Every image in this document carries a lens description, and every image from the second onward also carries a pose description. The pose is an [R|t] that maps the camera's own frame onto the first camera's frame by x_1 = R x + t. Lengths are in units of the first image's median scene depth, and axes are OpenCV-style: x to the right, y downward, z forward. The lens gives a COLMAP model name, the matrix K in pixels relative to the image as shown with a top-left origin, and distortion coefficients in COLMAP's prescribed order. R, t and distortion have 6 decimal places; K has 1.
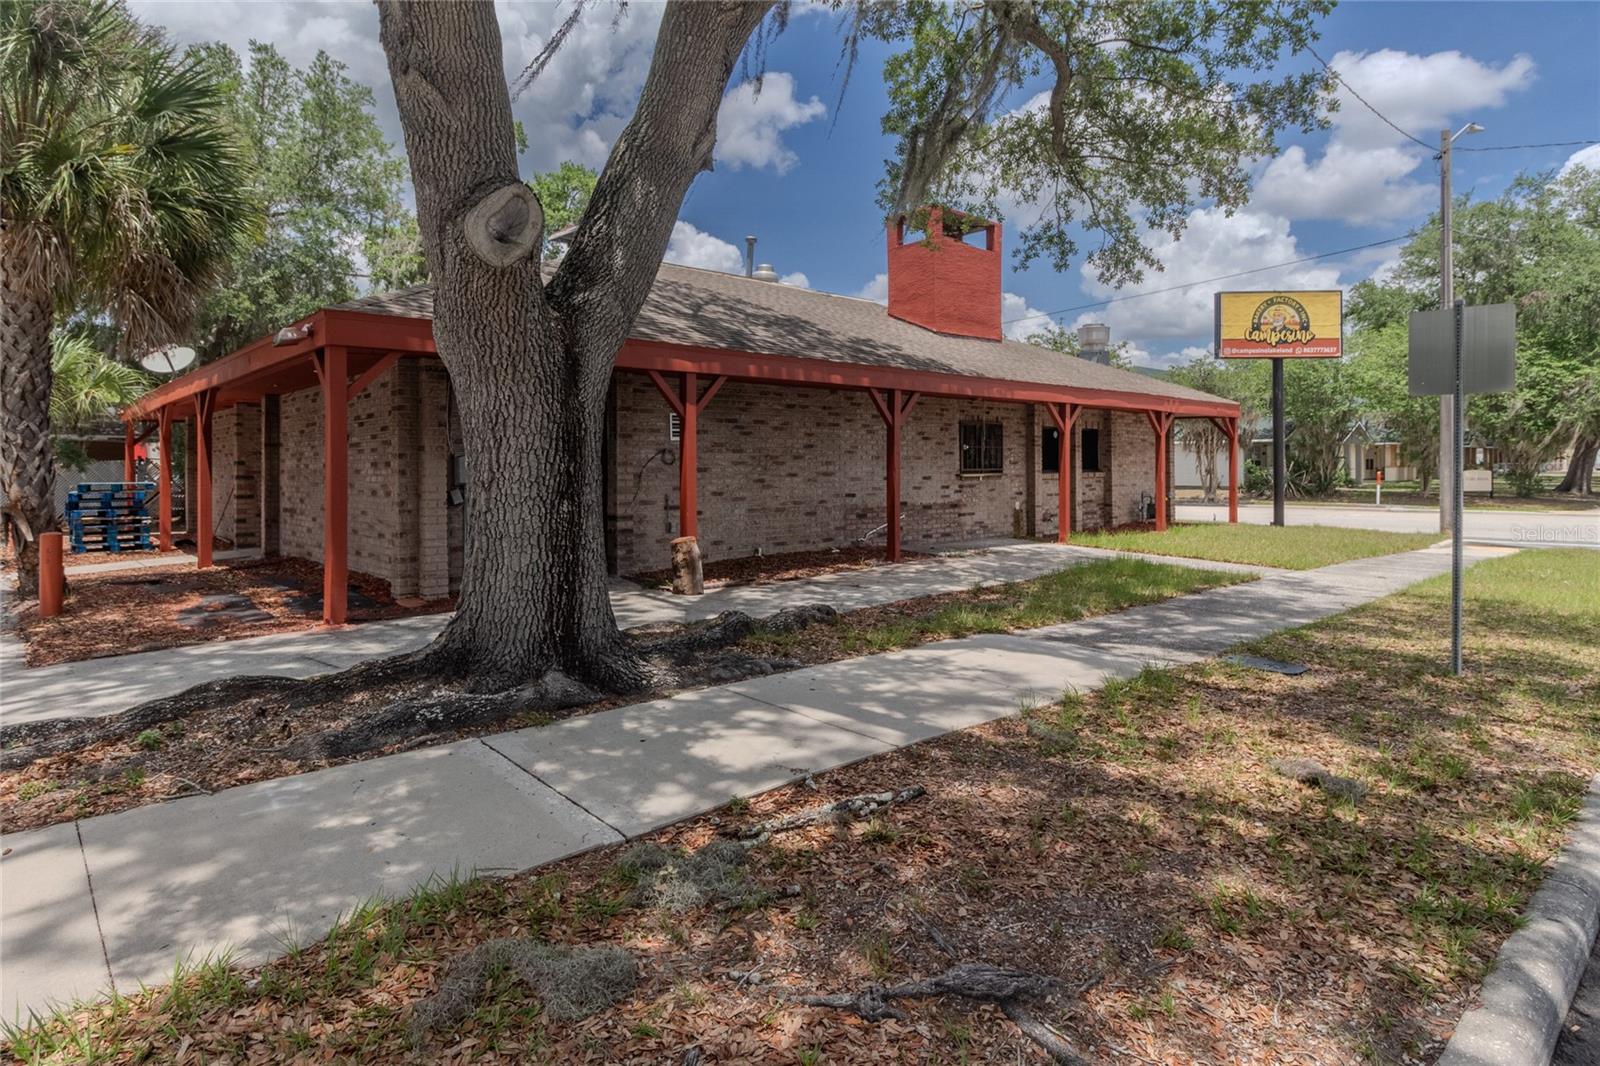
lens RADIAL K [[953.6, 0, 796.8], [0, 953.6, 473.0], [0, 0, 1]] dist [0.004352, -0.000756]
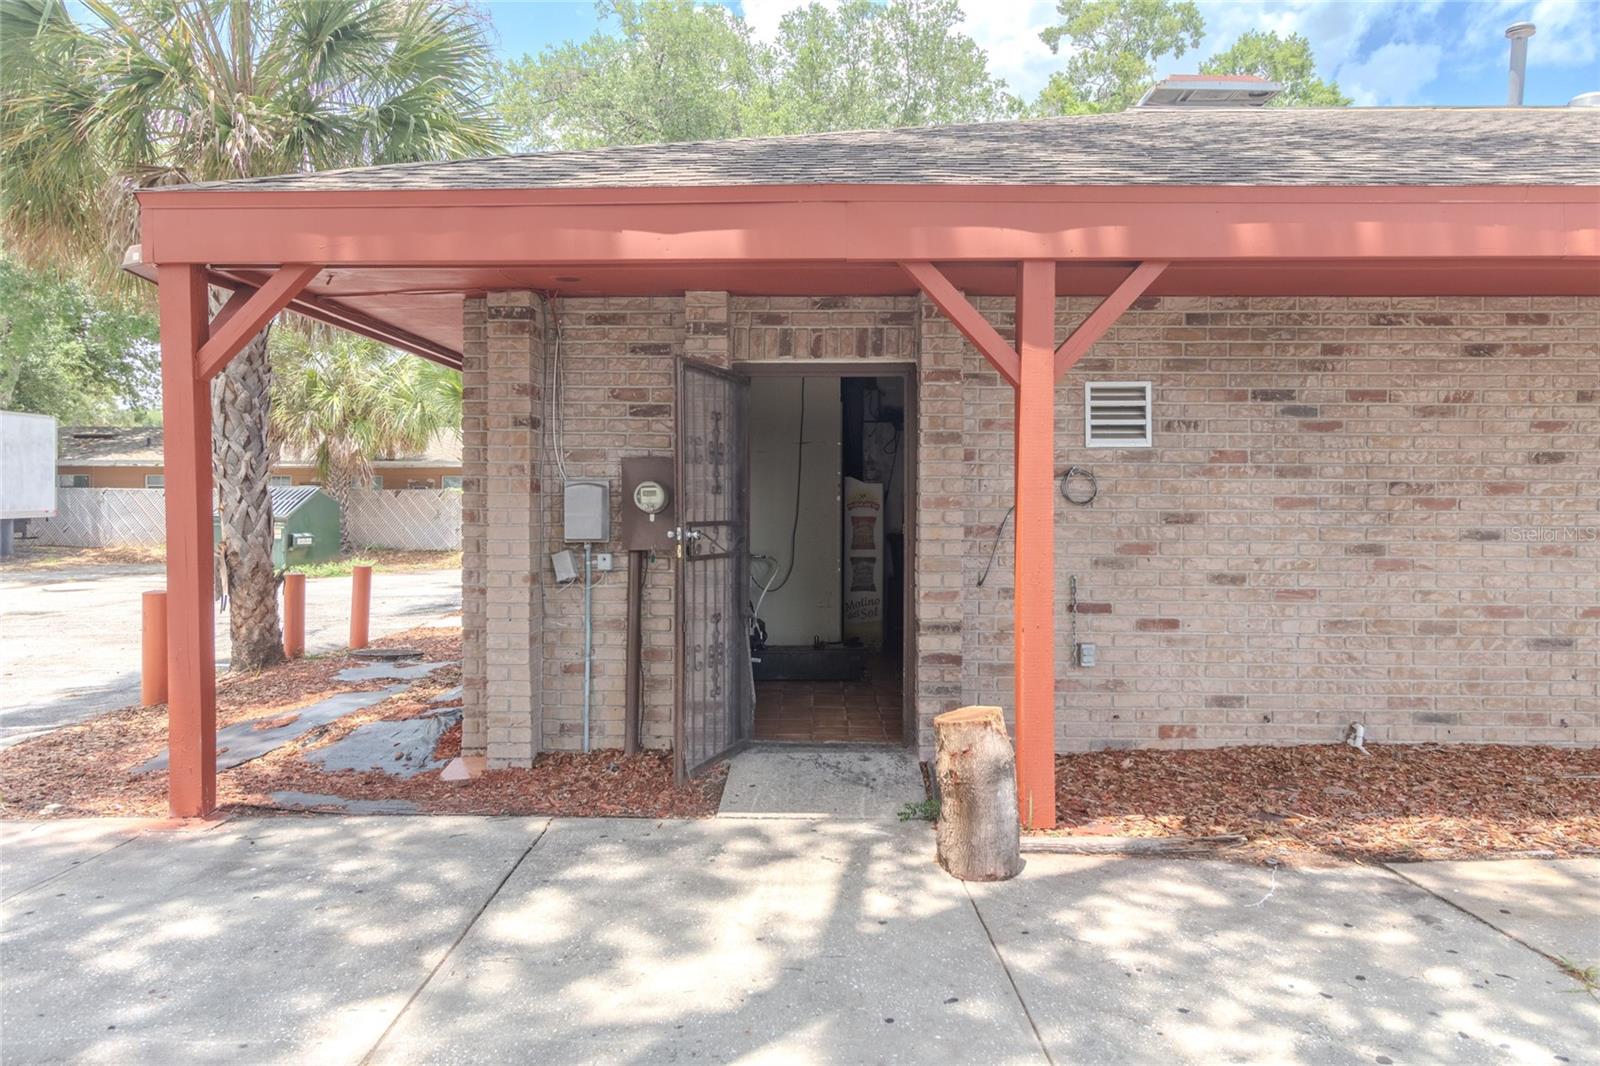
lens RADIAL K [[1042.4, 0, 800.3], [0, 1042.4, 511.5], [0, 0, 1]] dist [-0.000622, -0.000043]
pose [[0.711778, 0.018254, -0.702167, 0.061728], [-0.011813, 0.999832, 0.014018, -0.006795], [0.702305, -0.001683, 0.711874, 0.360576]]
